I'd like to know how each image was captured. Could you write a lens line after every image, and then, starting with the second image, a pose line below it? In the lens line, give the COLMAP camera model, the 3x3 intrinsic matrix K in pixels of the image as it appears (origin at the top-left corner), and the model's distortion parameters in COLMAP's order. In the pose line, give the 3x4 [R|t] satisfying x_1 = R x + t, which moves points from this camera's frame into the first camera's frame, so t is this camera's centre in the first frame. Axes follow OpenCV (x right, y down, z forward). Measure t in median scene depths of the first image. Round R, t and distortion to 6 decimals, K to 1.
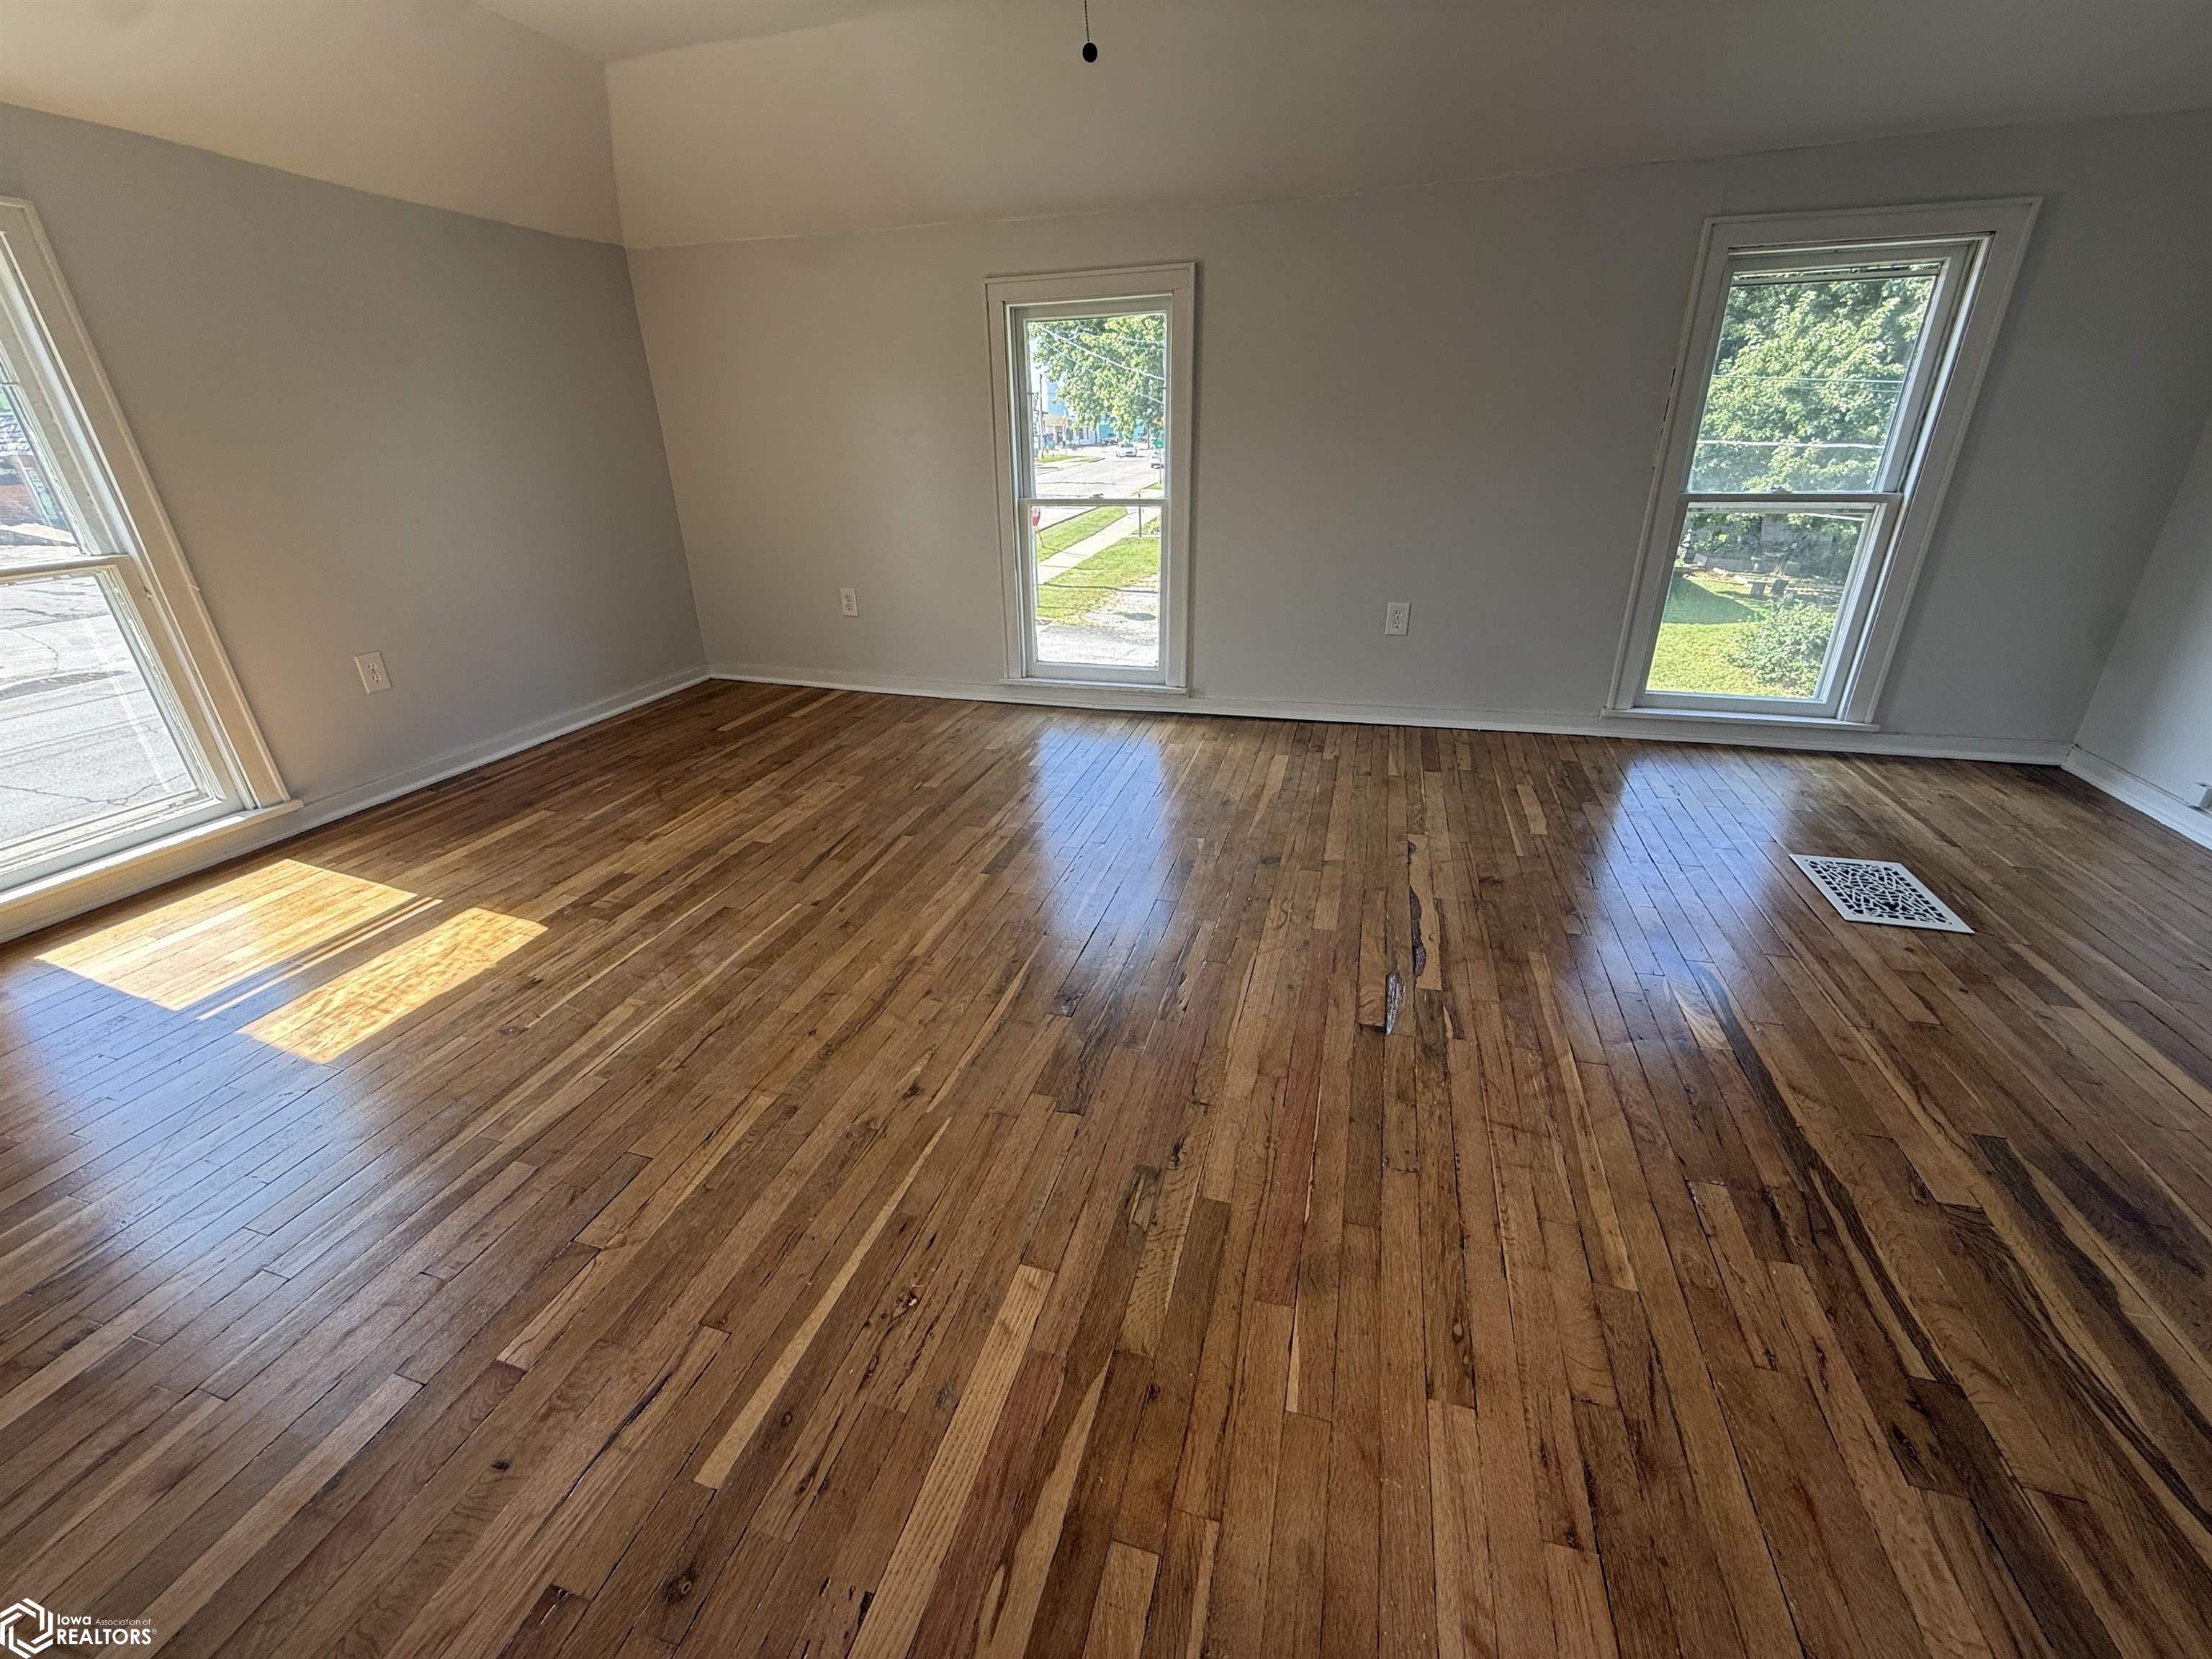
lens RADIAL K [[872.2, 0, 1106.0], [0, 872.2, 829.5], [0, 0, 1]] dist [-0.001270, 0.000232]
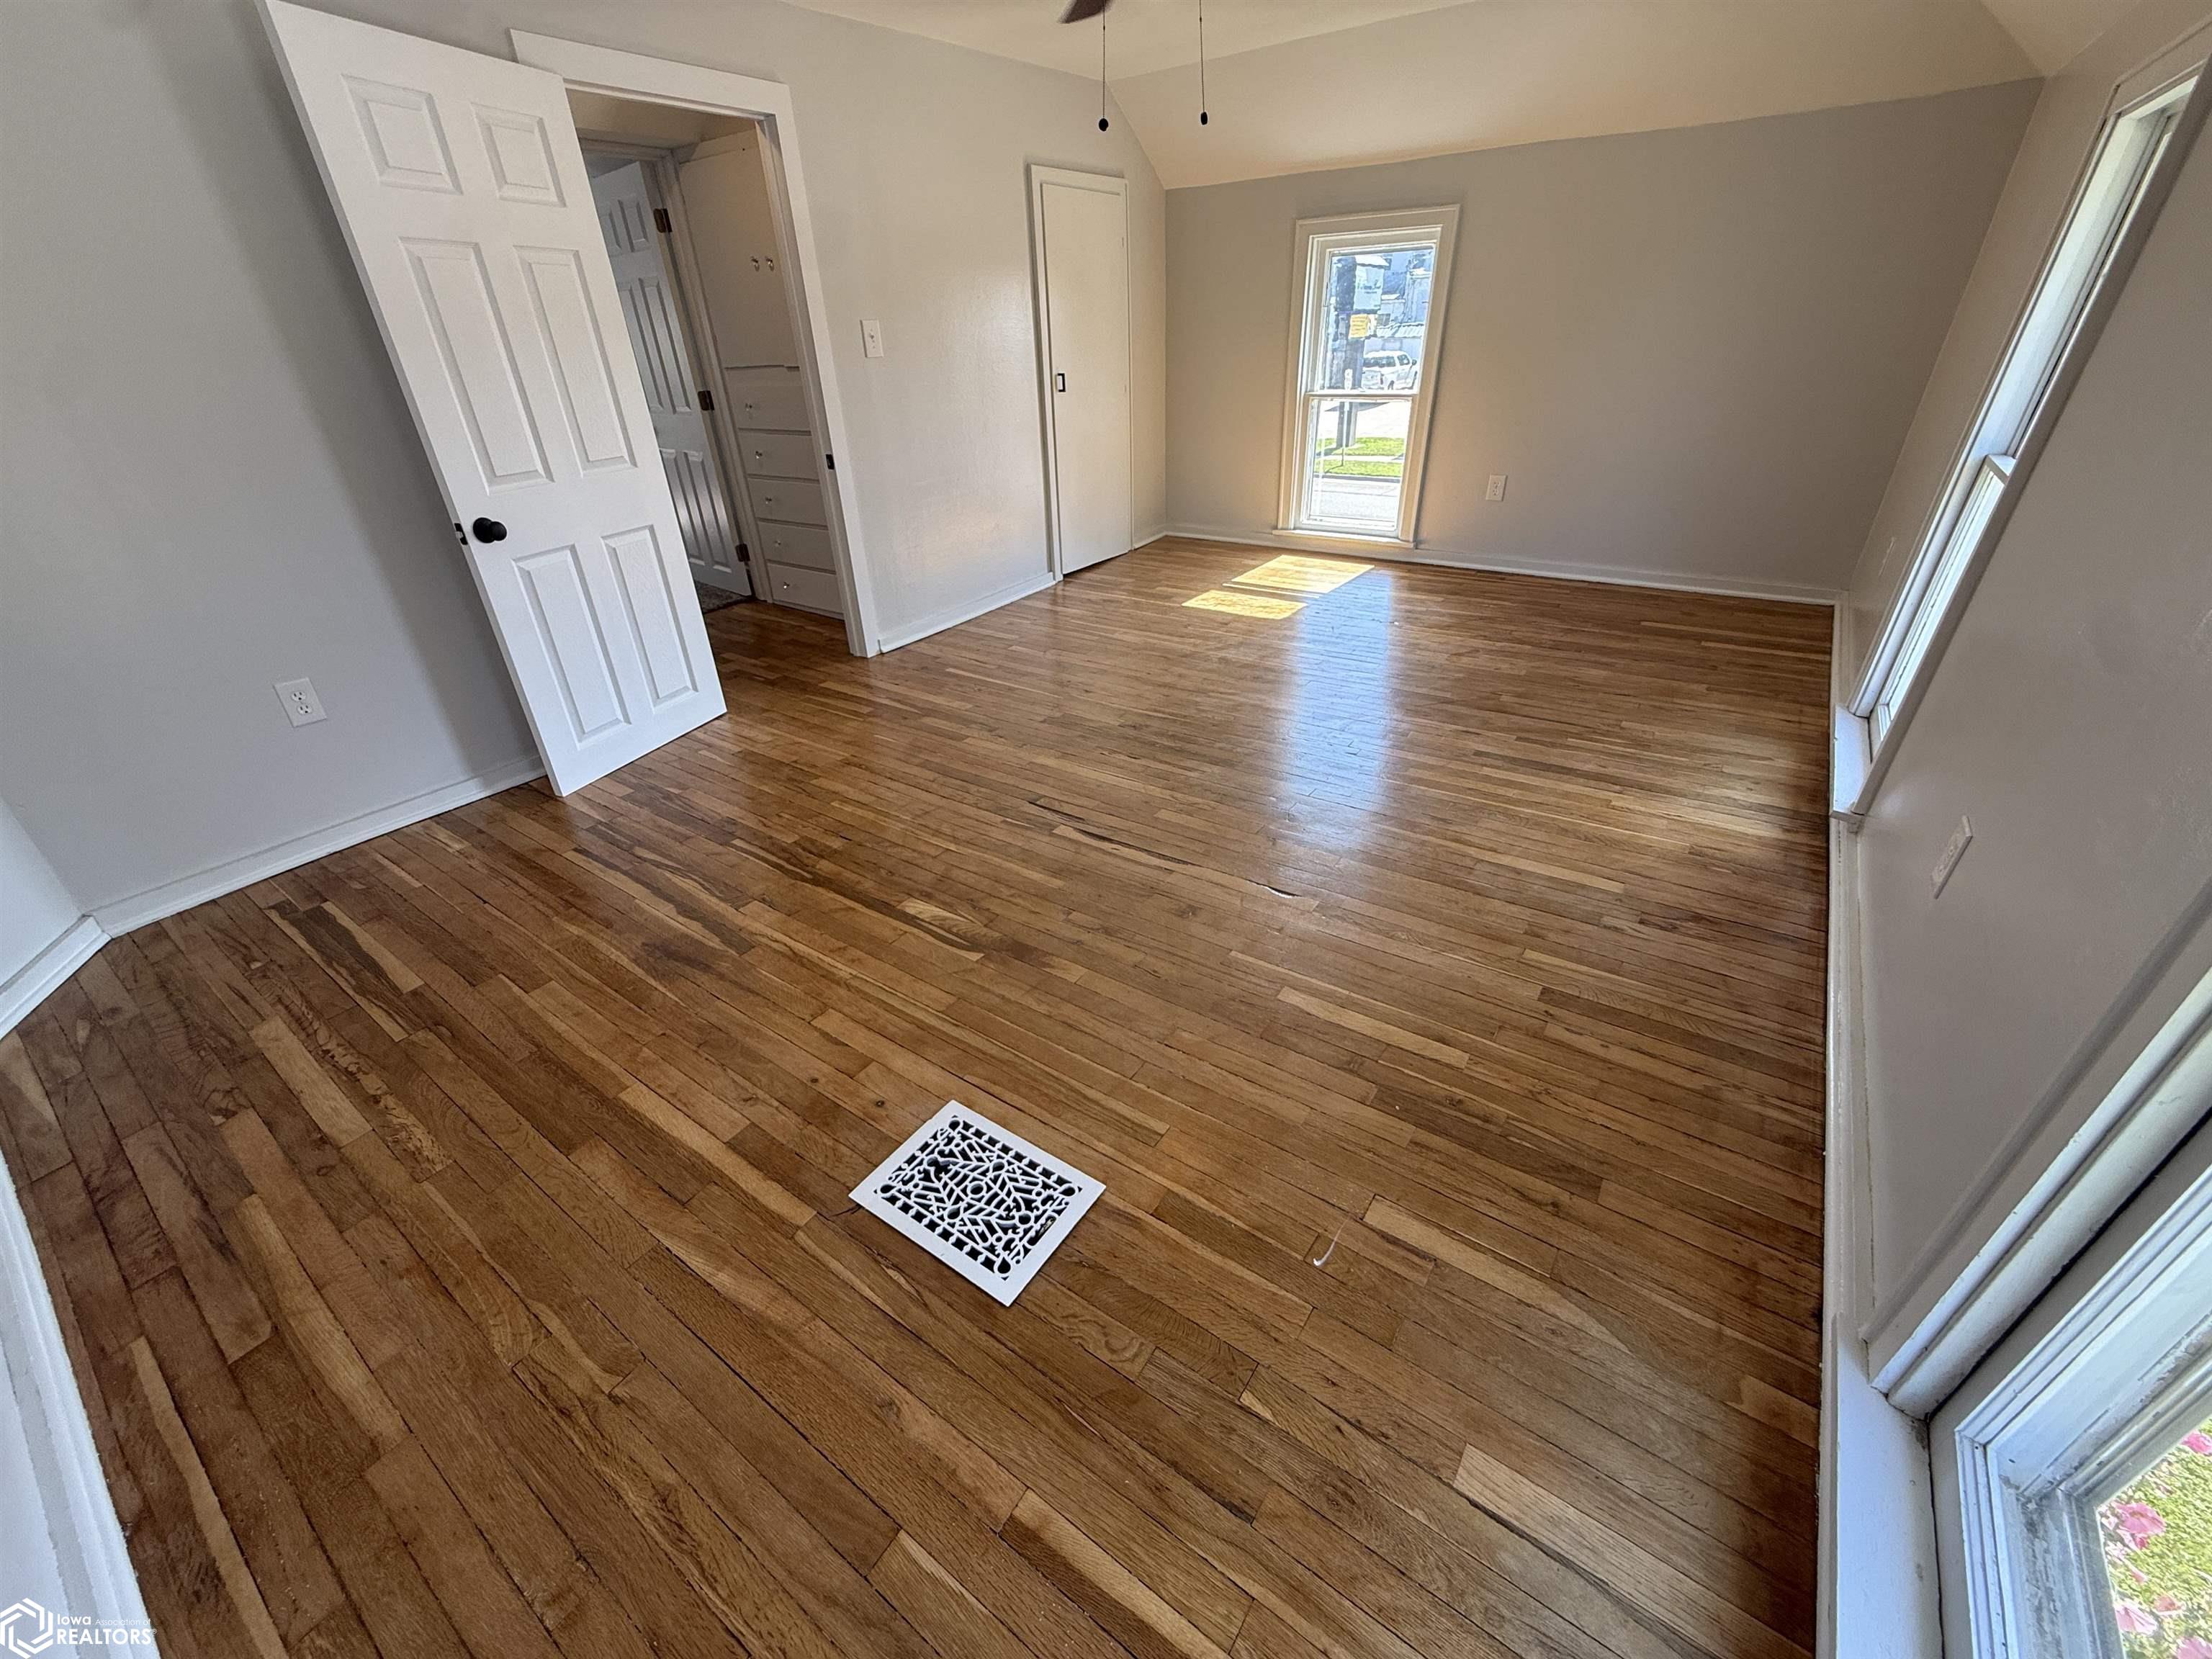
lens RADIAL K [[872.2, 0, 1106.0], [0, 872.2, 829.5], [0, 0, 1]] dist [-0.001270, 0.000232]
pose [[-0.313552, 0.507457, -0.802604, 1.339146], [-0.351891, 0.722953, 0.594569, -0.600162], [0.881963, 0.468857, -0.048114, 1.067332]]
